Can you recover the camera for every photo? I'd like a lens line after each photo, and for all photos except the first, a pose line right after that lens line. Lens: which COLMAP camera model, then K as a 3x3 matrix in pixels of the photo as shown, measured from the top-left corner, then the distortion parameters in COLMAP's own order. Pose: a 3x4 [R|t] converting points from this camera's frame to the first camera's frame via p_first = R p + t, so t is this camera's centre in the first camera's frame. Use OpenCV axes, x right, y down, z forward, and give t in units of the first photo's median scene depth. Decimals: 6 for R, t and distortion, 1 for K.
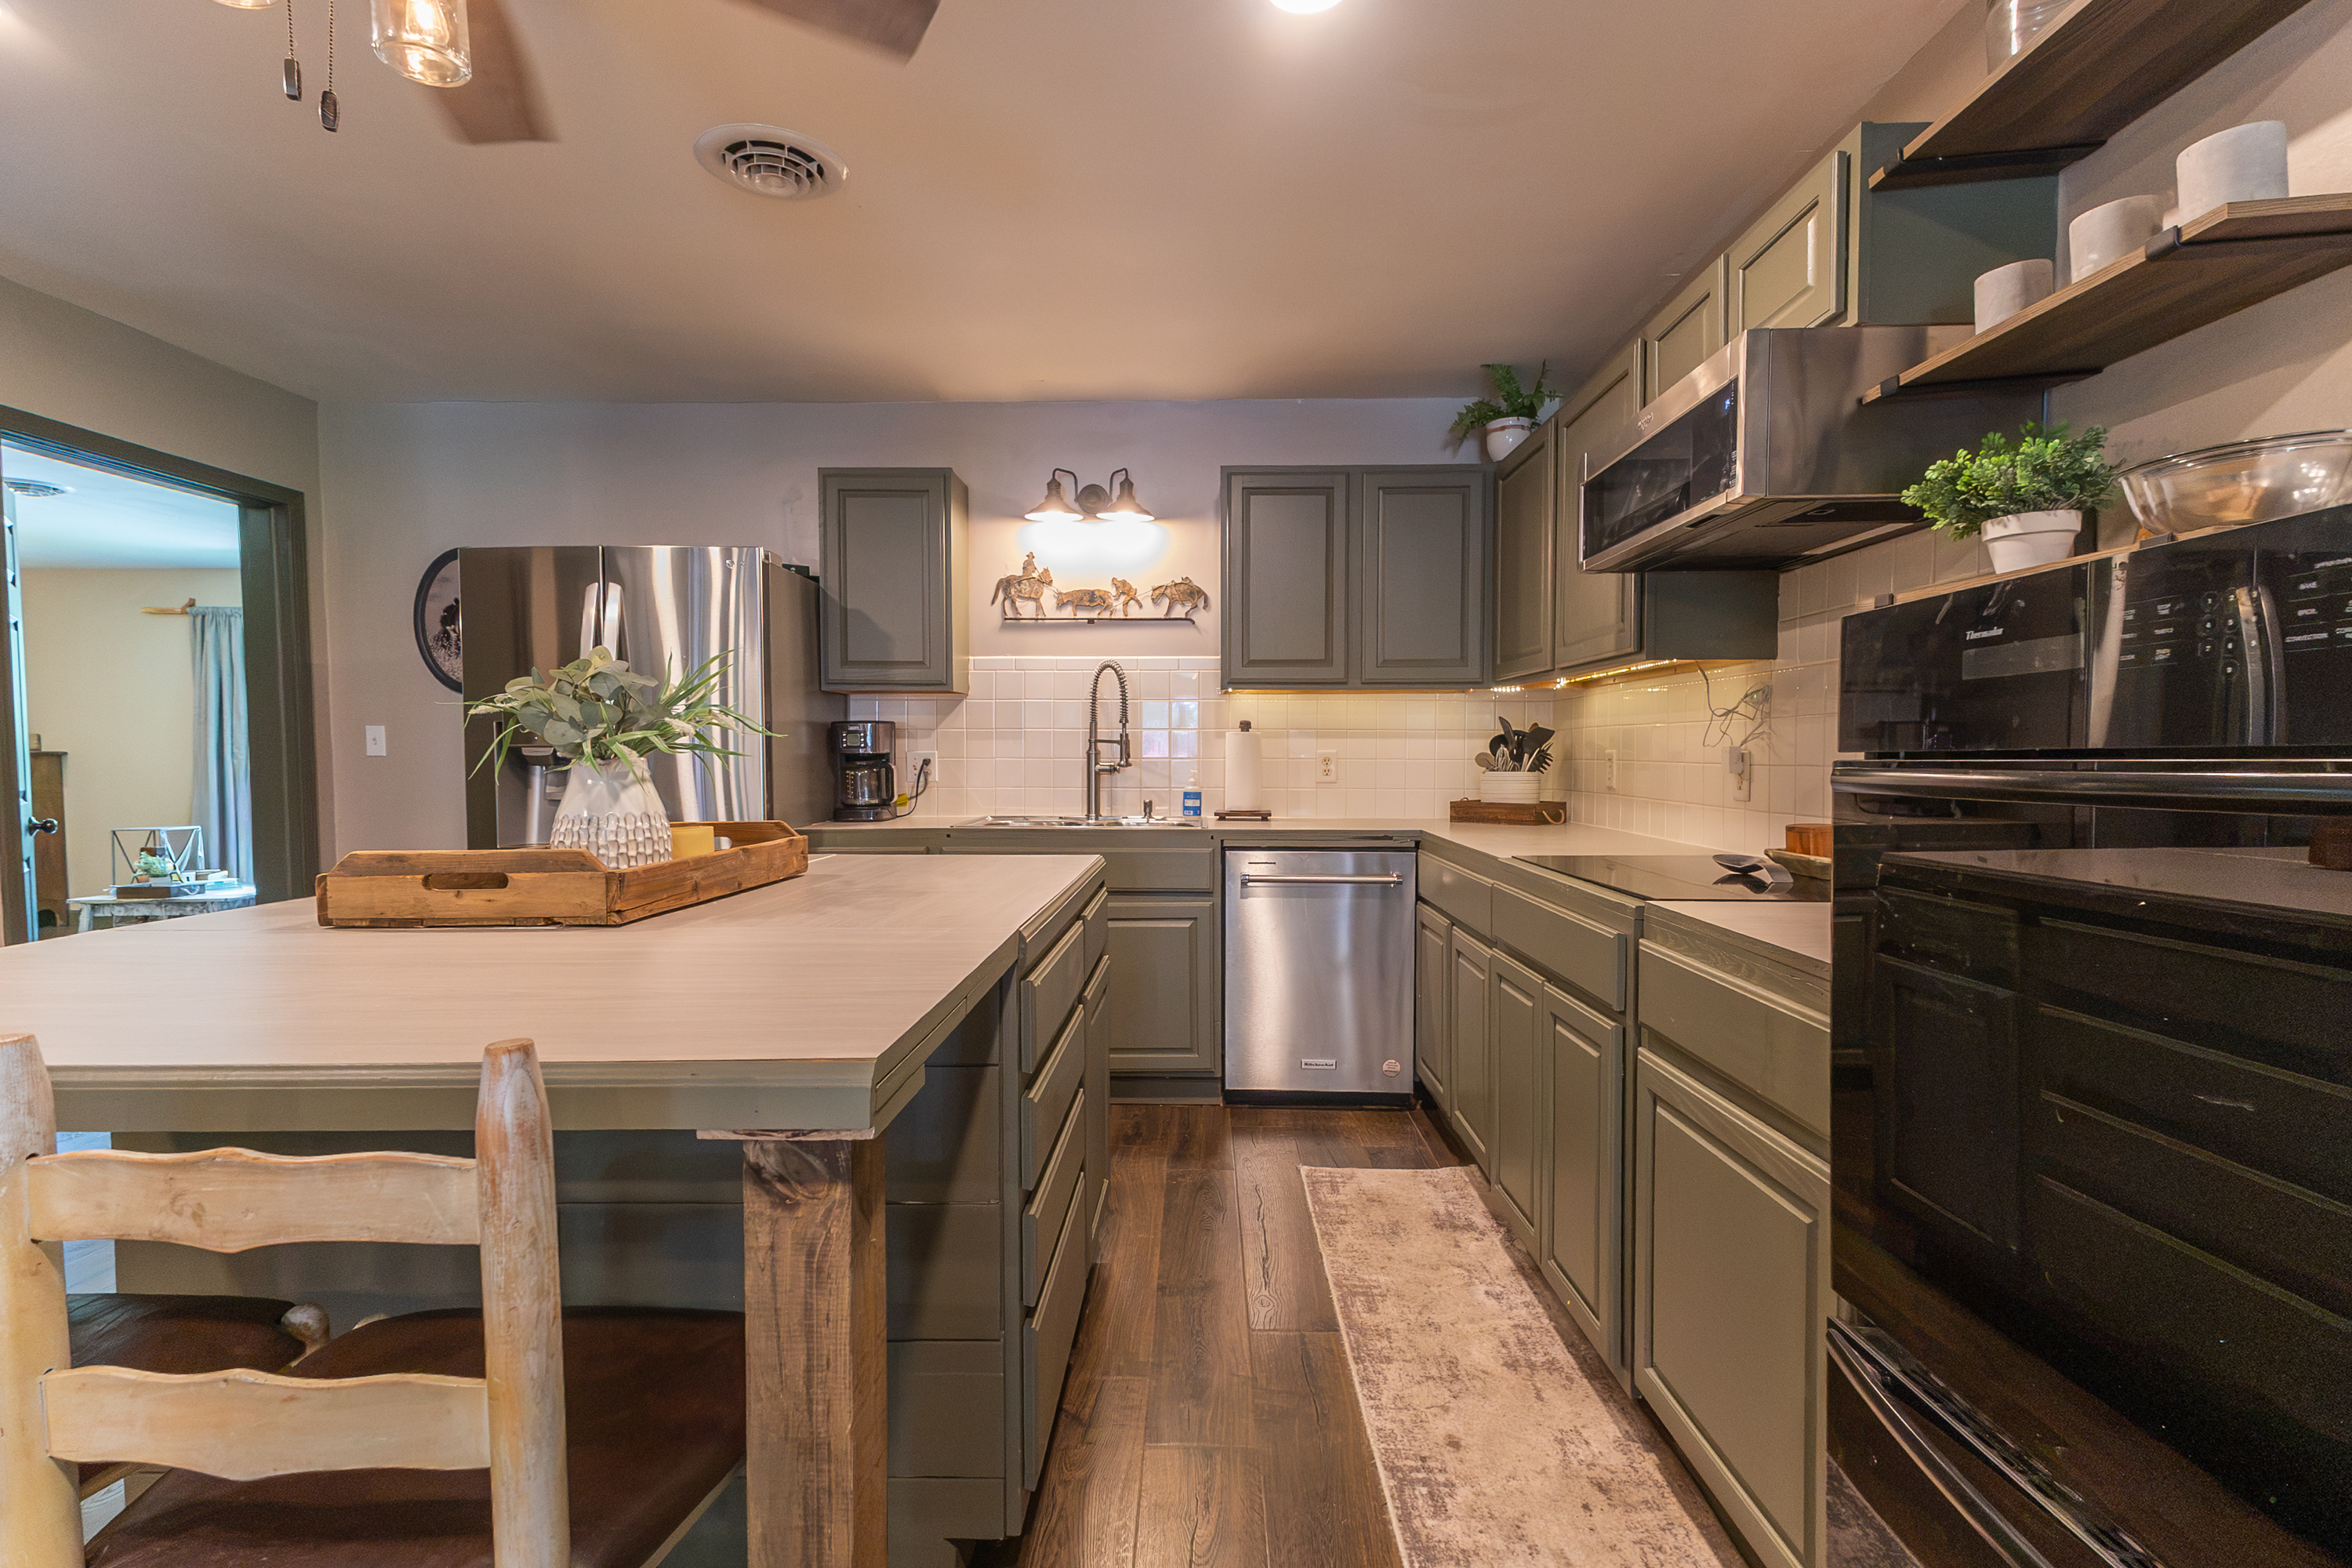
lens RADIAL K [[1084.4, 0, 1185.9], [0, 1084.4, 789.0], [0, 0, 1]] dist [0.019289, -0.000105]
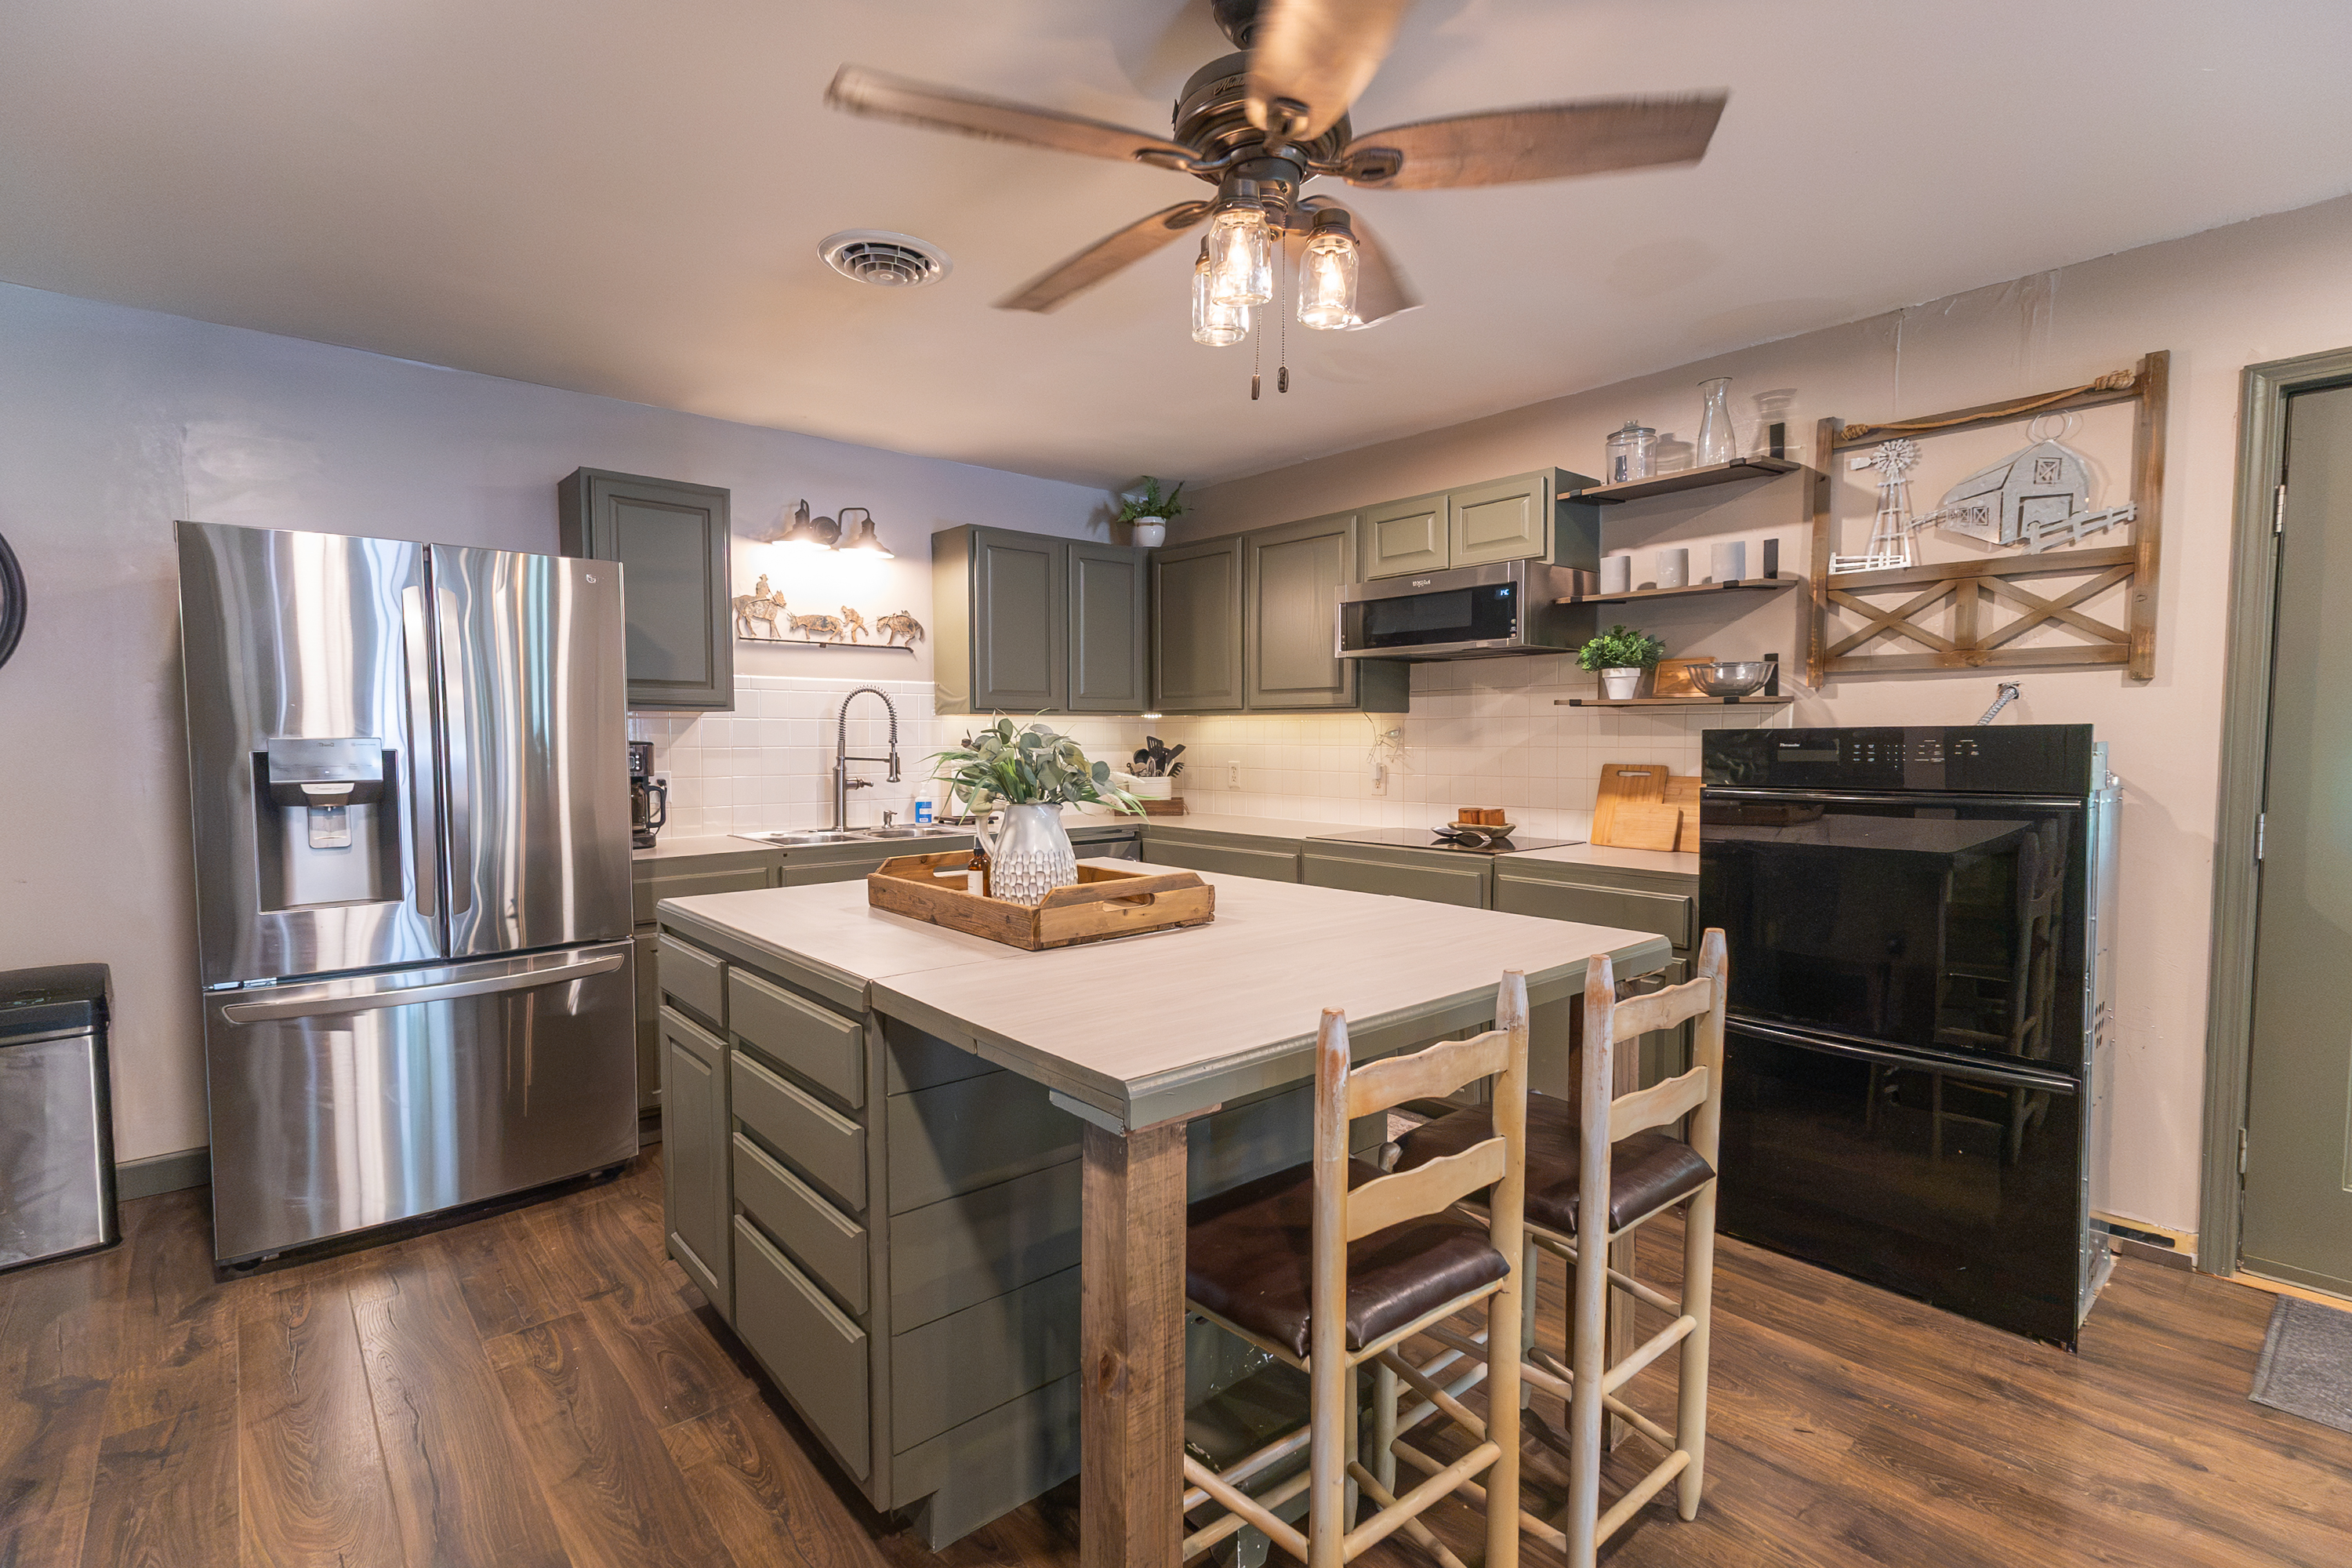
lens RADIAL K [[1091.5, 0, 1141.9], [0, 1091.5, 736.2], [0, 0, 1]] dist [0.075730, -0.000048]
pose [[0.755409, -0.002758, 0.655248, -0.573212], [0.023957, 0.999439, -0.023412, -0.033490], [-0.654815, 0.033383, 0.755051, -0.015858]]
